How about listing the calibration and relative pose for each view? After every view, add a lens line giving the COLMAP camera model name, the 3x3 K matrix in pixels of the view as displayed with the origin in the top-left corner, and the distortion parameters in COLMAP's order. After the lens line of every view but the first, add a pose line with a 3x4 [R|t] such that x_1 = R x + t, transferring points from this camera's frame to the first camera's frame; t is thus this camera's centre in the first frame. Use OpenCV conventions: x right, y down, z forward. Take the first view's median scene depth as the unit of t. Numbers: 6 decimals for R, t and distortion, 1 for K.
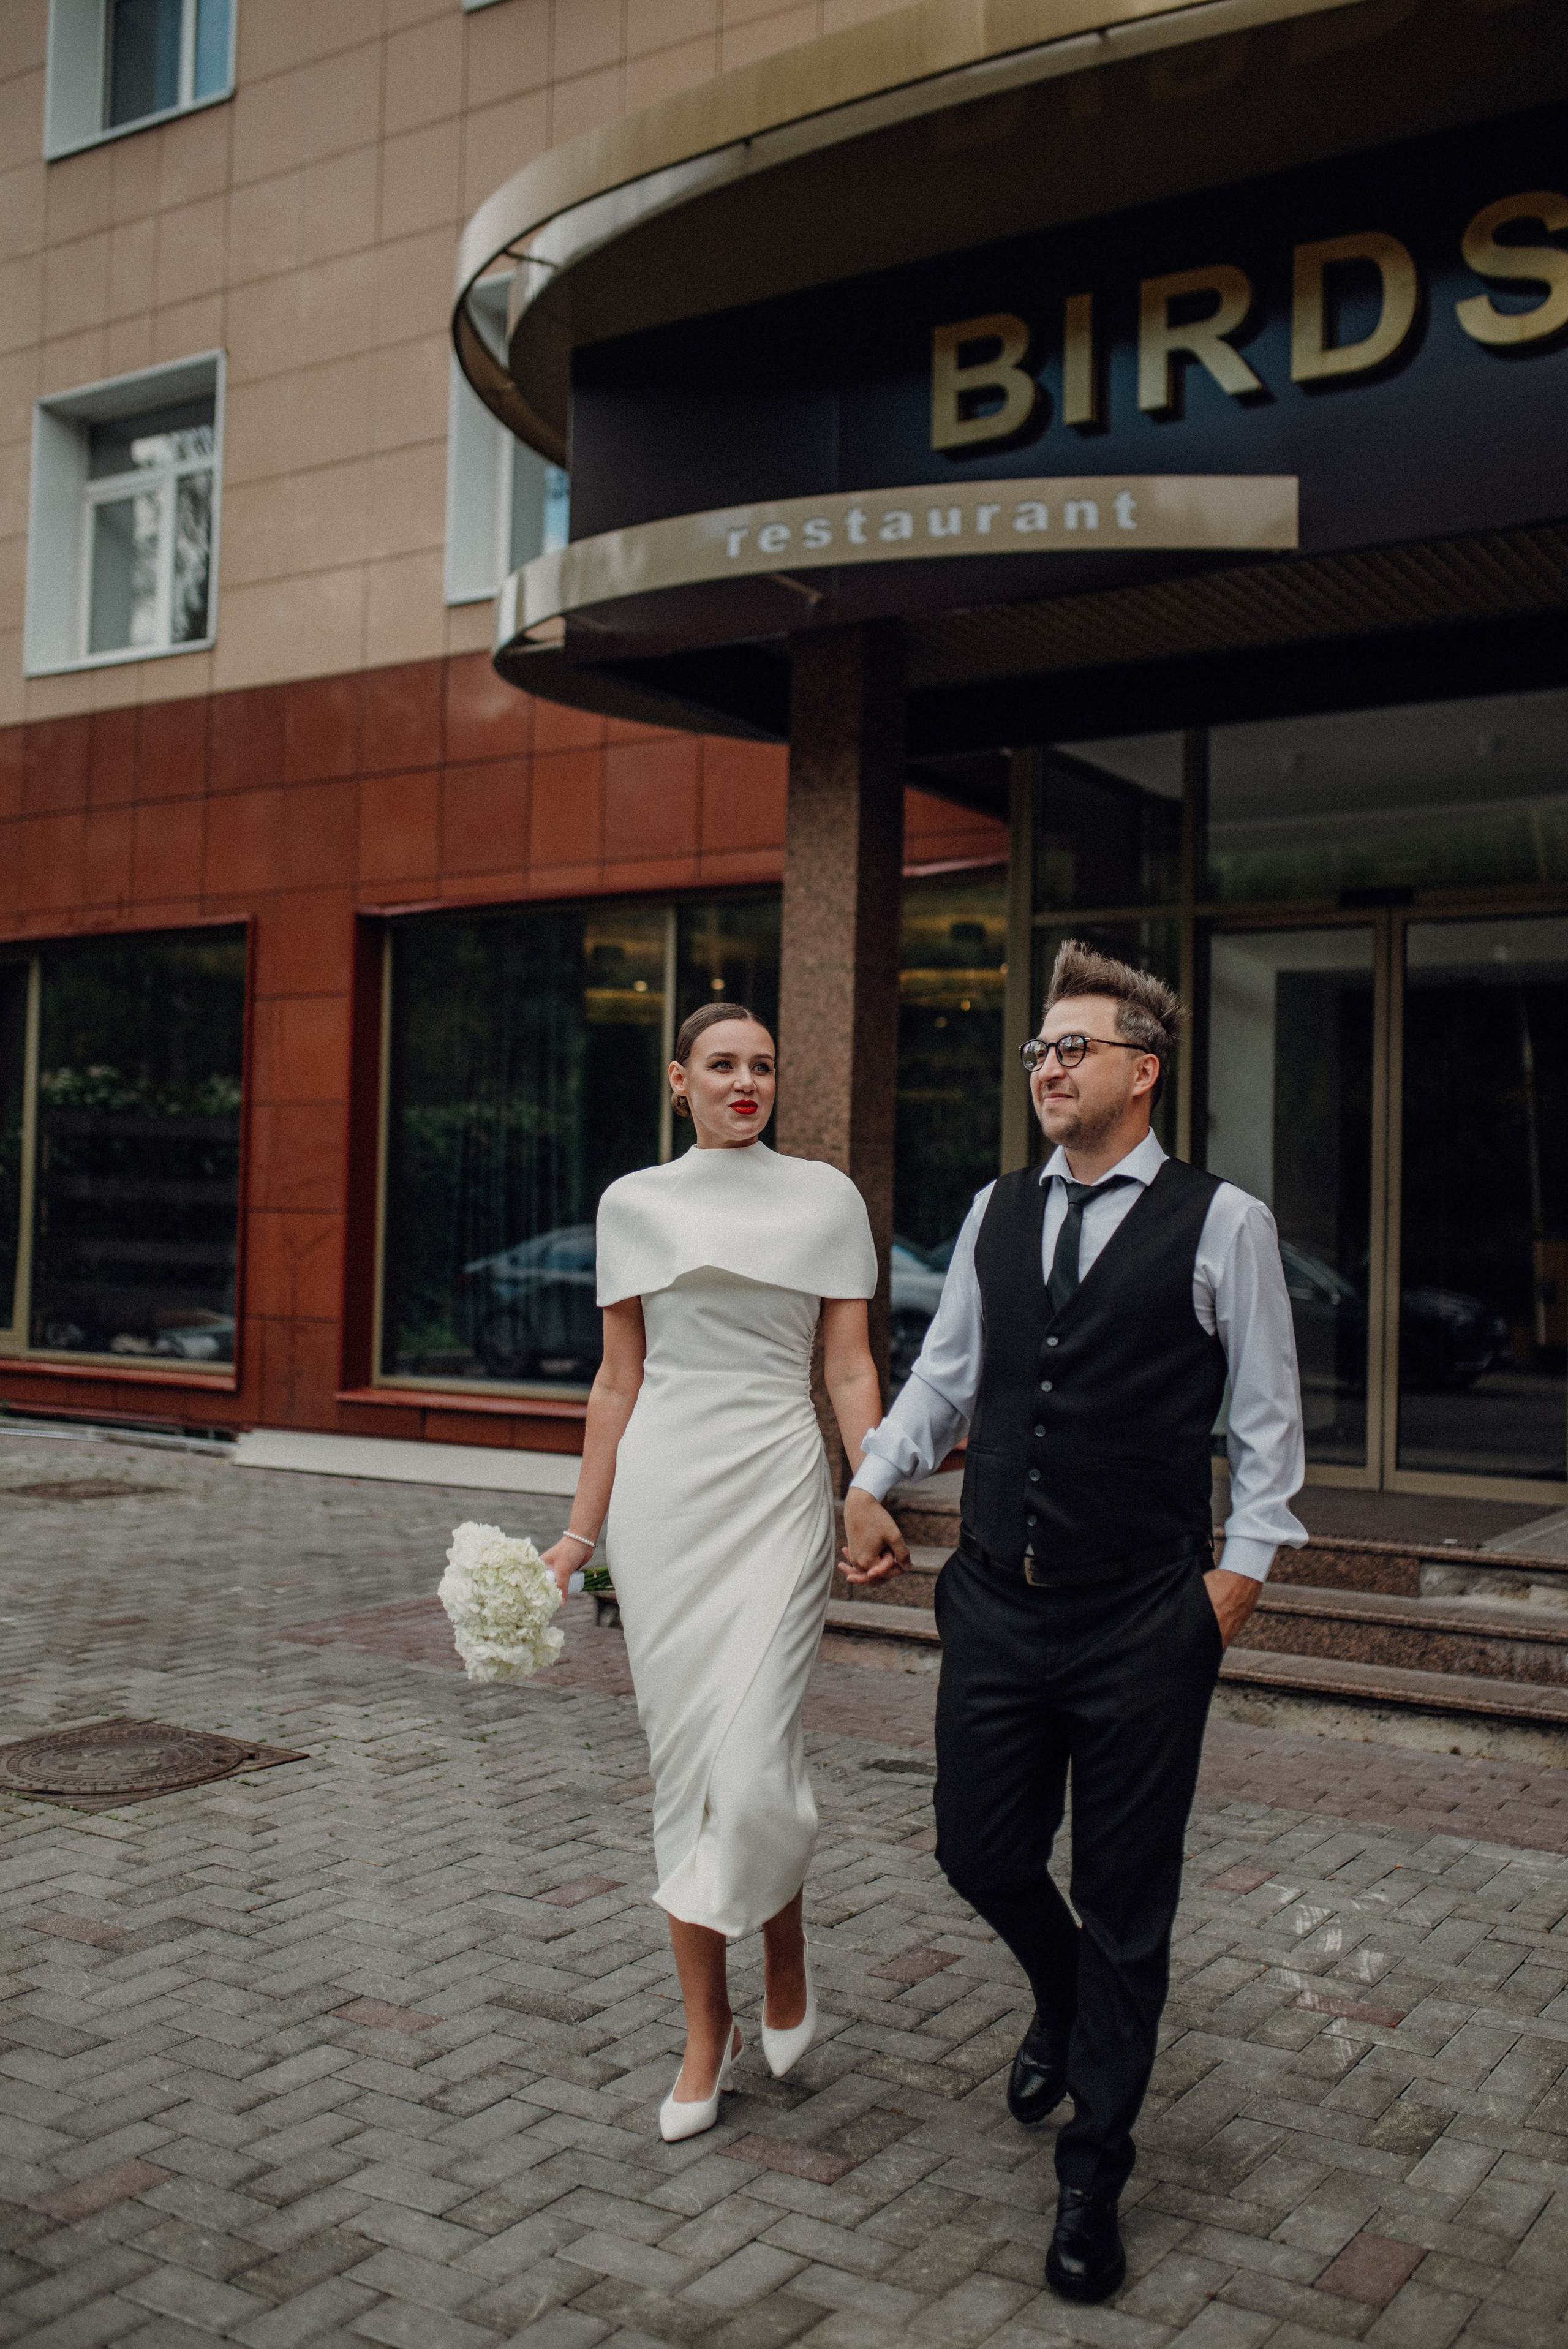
lens RADIAL K [[2212.7, 0, 784.0], [0, 2212.7, 1174.5], [0, 0, 1]] dist [-0.057917, 0.084686]
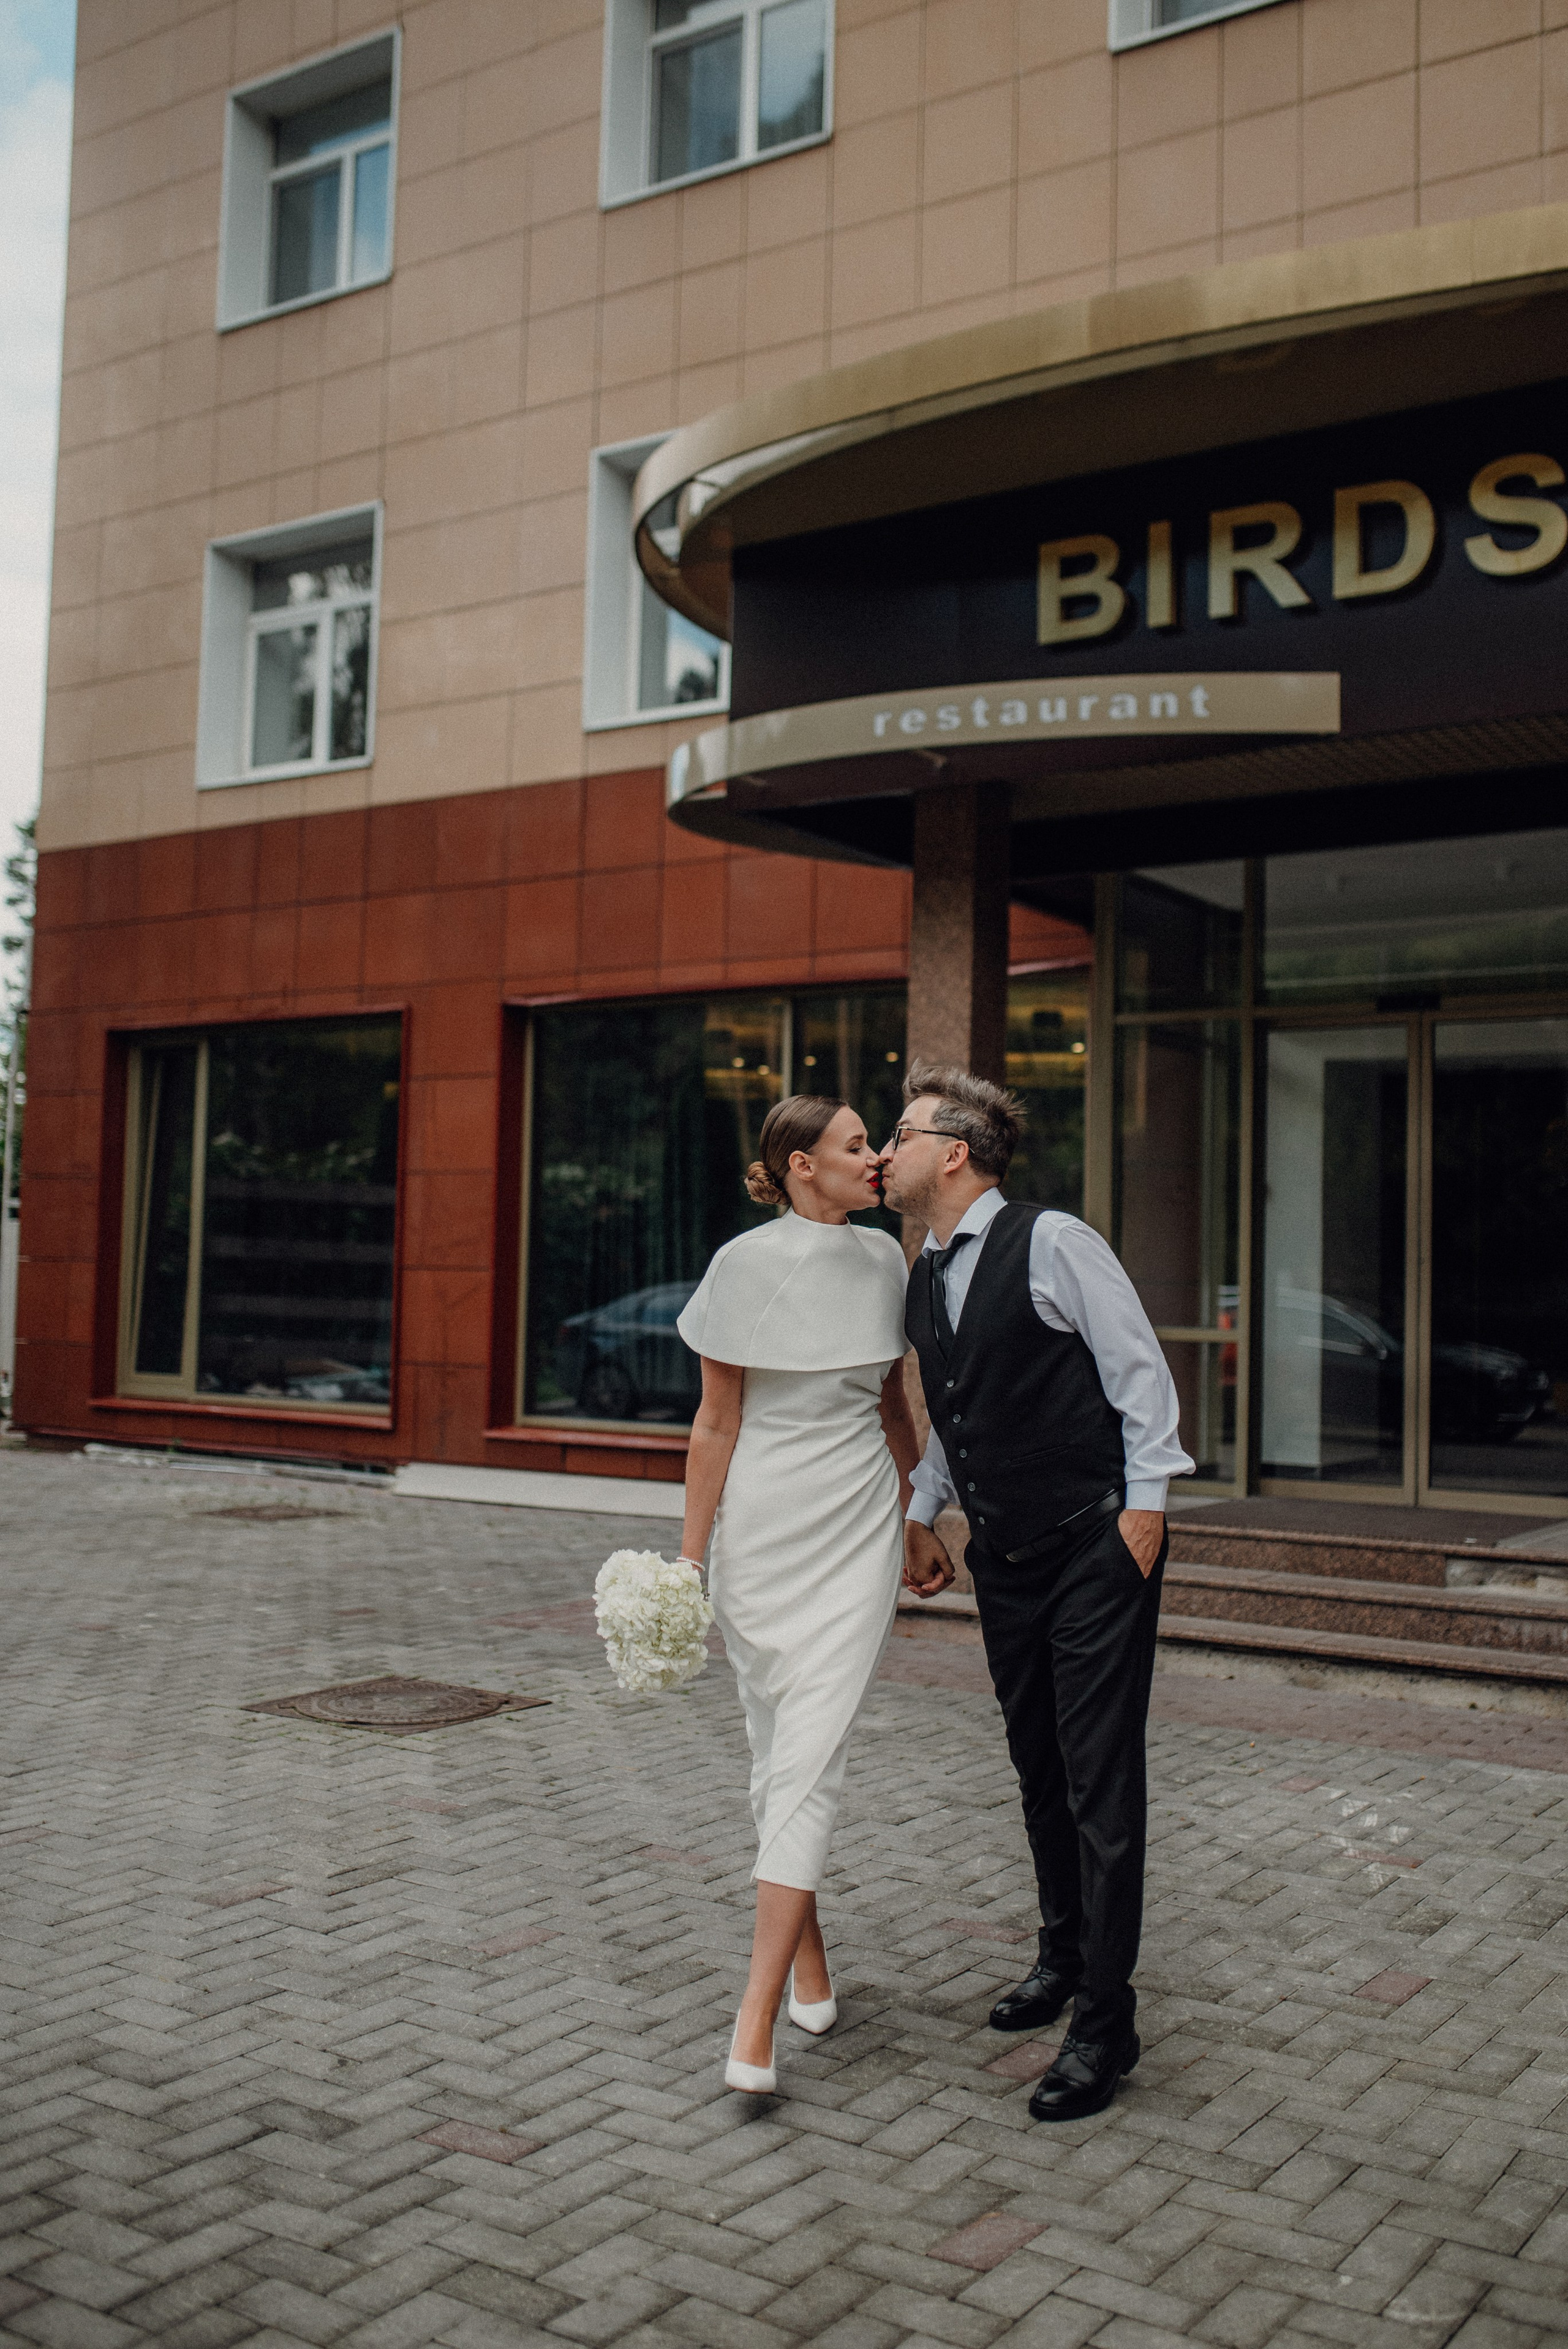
lens RADIAL K [[2212.7, 0, 784.0], [0, 2212.7, 1174.5], [0, 0, 1]] dist [-0.057917, 0.084686]
pose [[0.999768, 0.000125, -0.021558, -0.047922], [-0.000706, 0.999638, -0.026903, -0.001983], [0.021547, 0.026912, 0.999406, -0.218889]]
